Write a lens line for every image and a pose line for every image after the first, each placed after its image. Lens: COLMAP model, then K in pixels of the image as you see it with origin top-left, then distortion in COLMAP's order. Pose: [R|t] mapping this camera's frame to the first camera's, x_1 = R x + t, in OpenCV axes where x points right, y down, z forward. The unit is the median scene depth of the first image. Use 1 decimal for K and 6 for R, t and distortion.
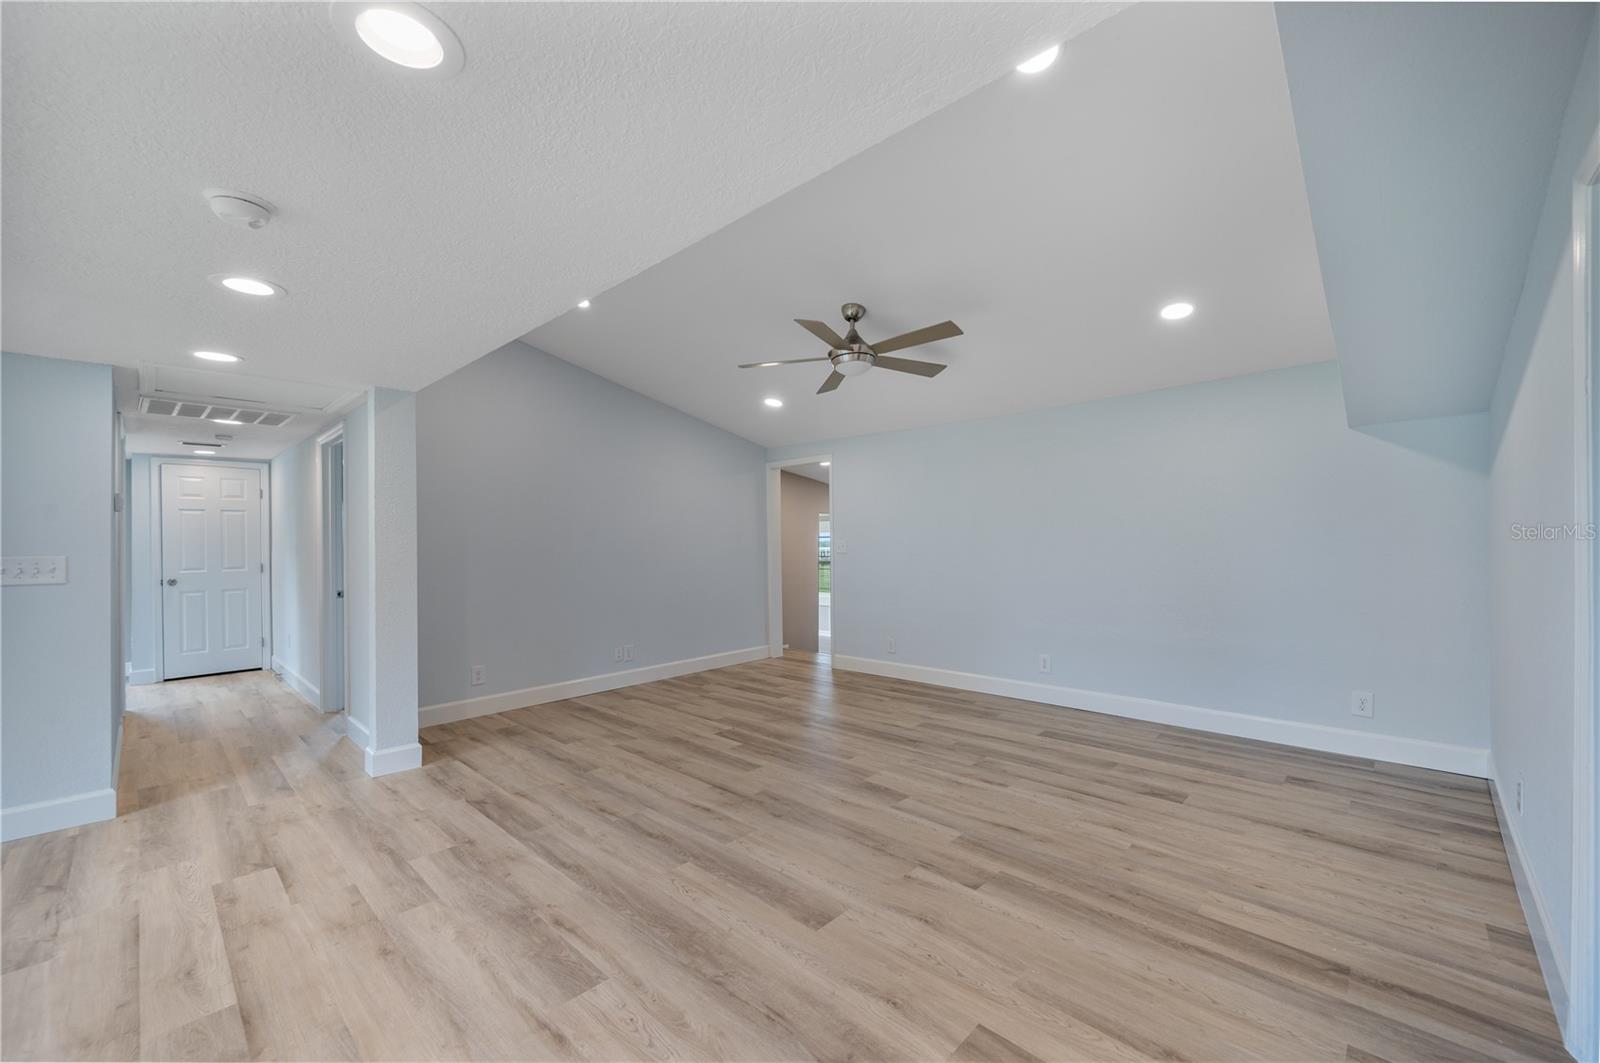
lens RADIAL K [[635.8, 0, 797.4], [0, 635.8, 532.9], [0, 0, 1]] dist [-0.000734, -0.000336]
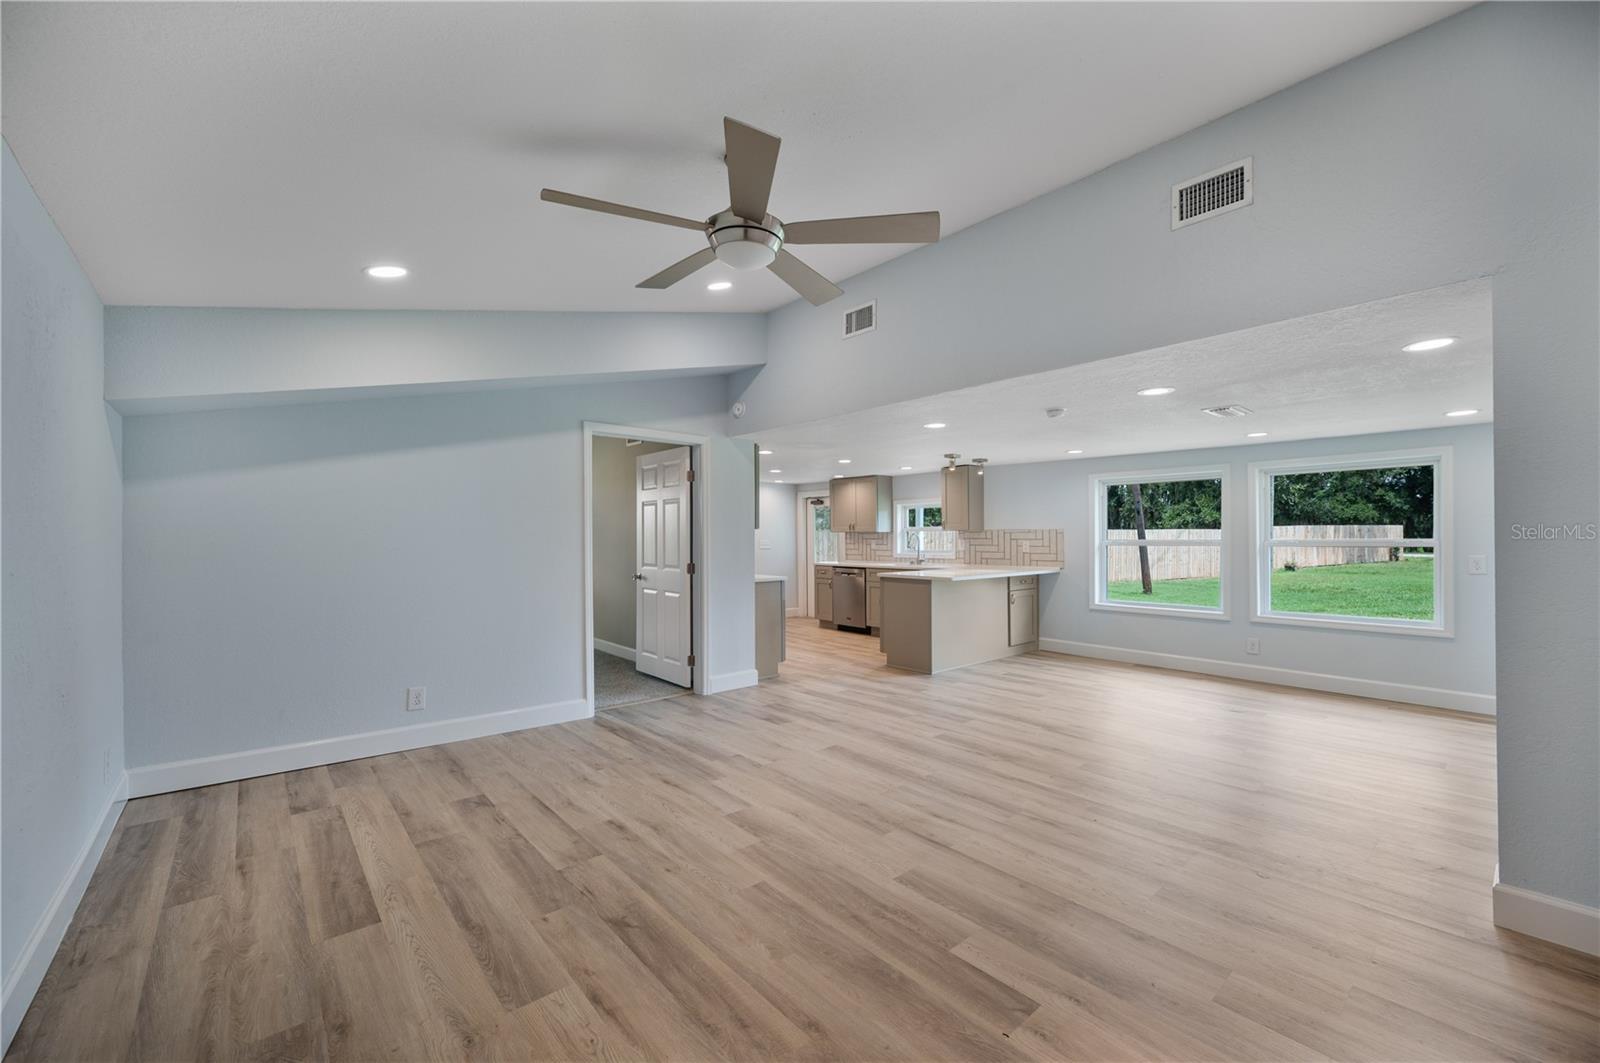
lens RADIAL K [[635.8, 0, 801.2], [0, 635.8, 526.6], [0, 0, 1]] dist [-0.000734, -0.000336]
pose [[-0.996557, 0.018149, 0.080903, -0.019908], [0.014895, 0.999063, -0.040642, 0.025242], [-0.081565, -0.039297, -0.995893, 1.851891]]
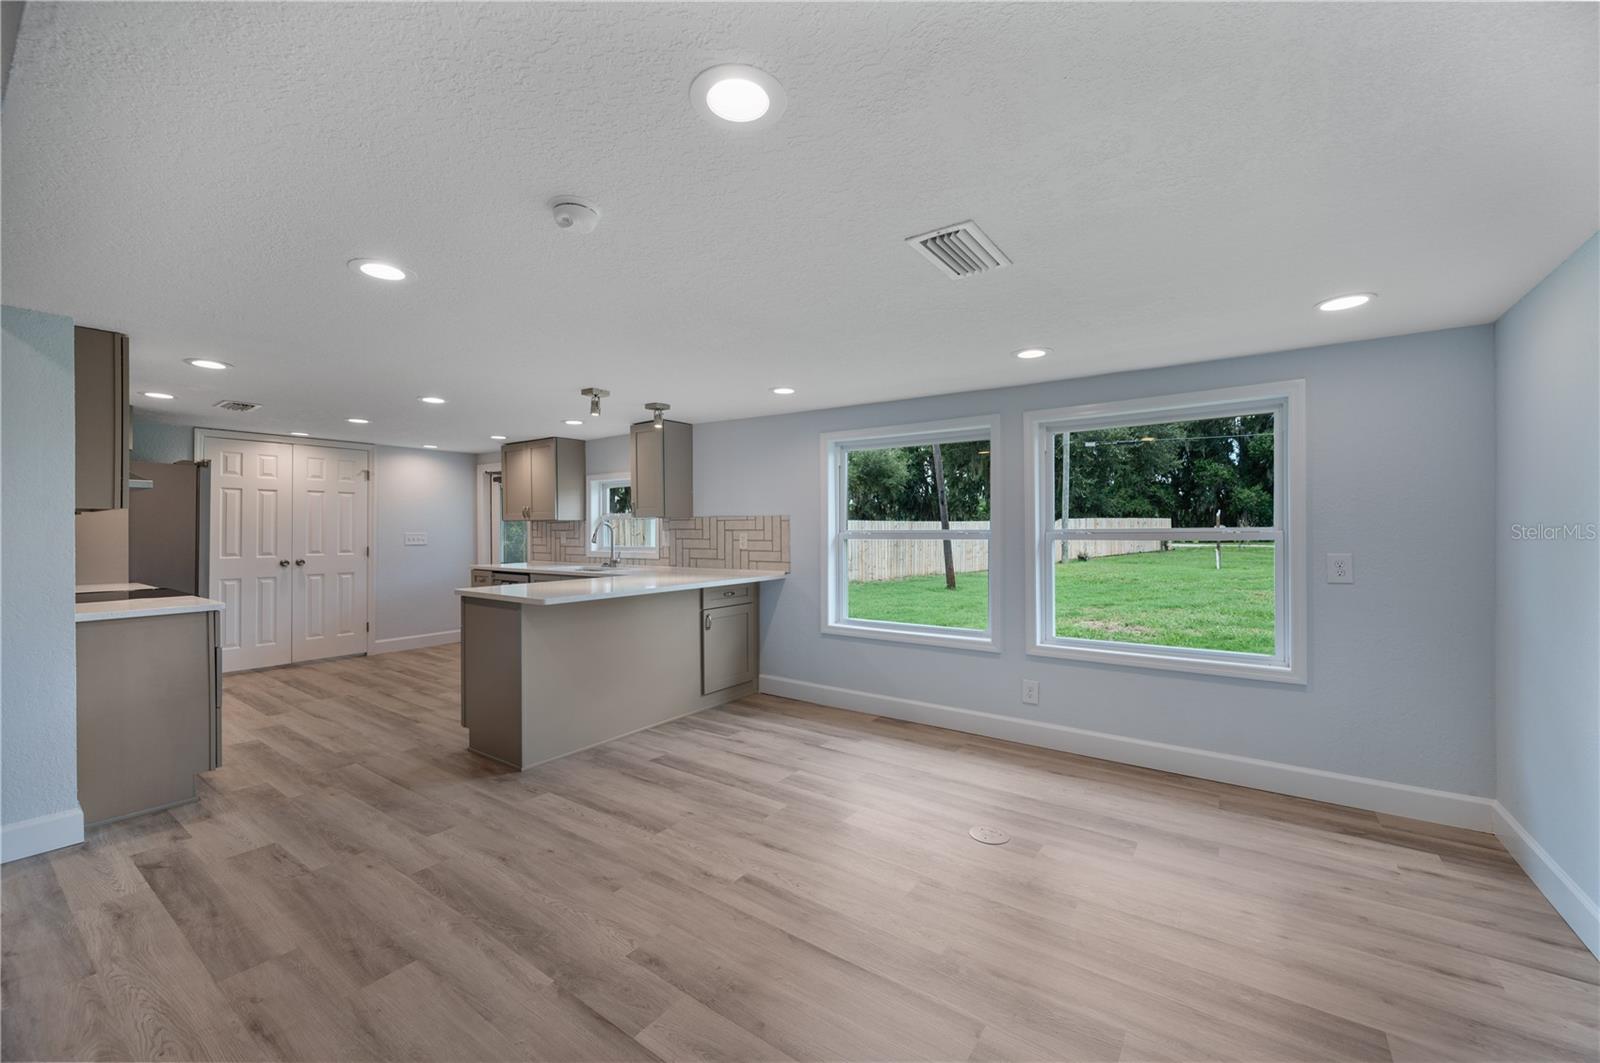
lens RADIAL K [[635.8, 0, 790.1], [0, 635.8, 527.5], [0, 0, 1]] dist [-0.000734, -0.000336]
pose [[-0.989686, 0.016261, -0.142327, -0.536167], [0.019672, 0.999551, -0.022588, 0.020575], [0.141896, -0.025155, -0.989562, 1.057985]]
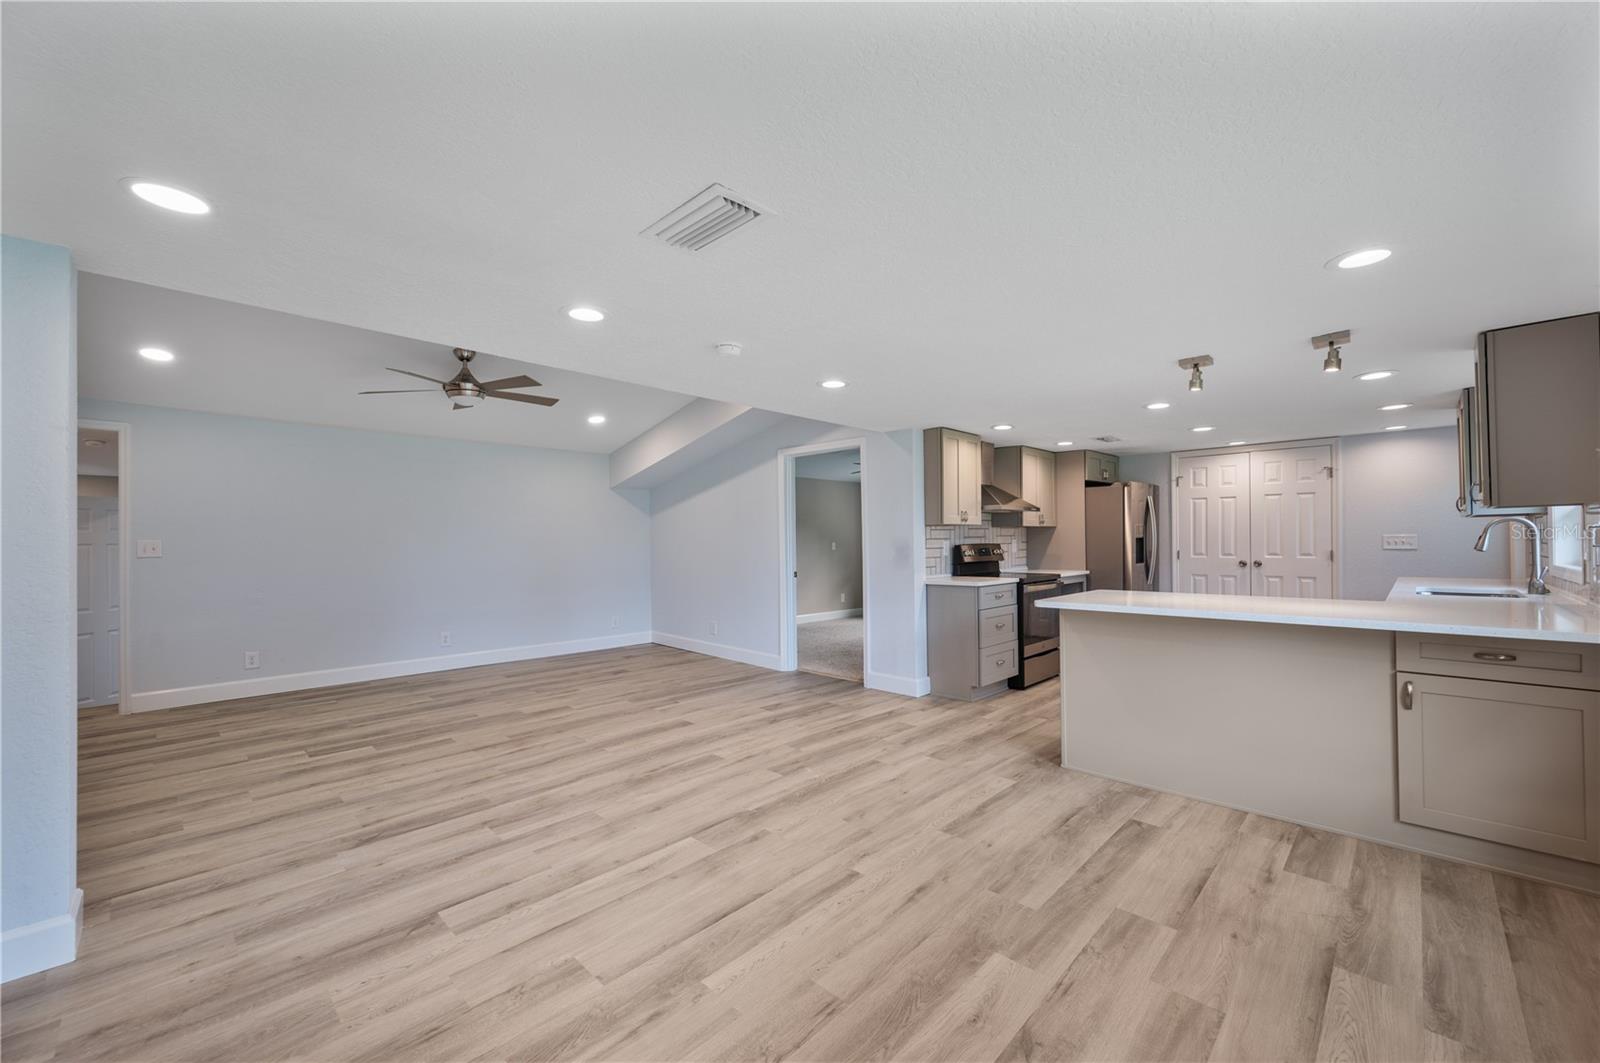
lens RADIAL K [[635.8, 0, 811.4], [0, 635.8, 538.4], [0, 0, 1]] dist [-0.000734, -0.000336]
pose [[-0.003603, 0.015621, 0.999871, -1.327103], [-0.010500, 0.999822, -0.015658, 0.019799], [-0.999938, -0.010555, -0.003438, 0.390365]]
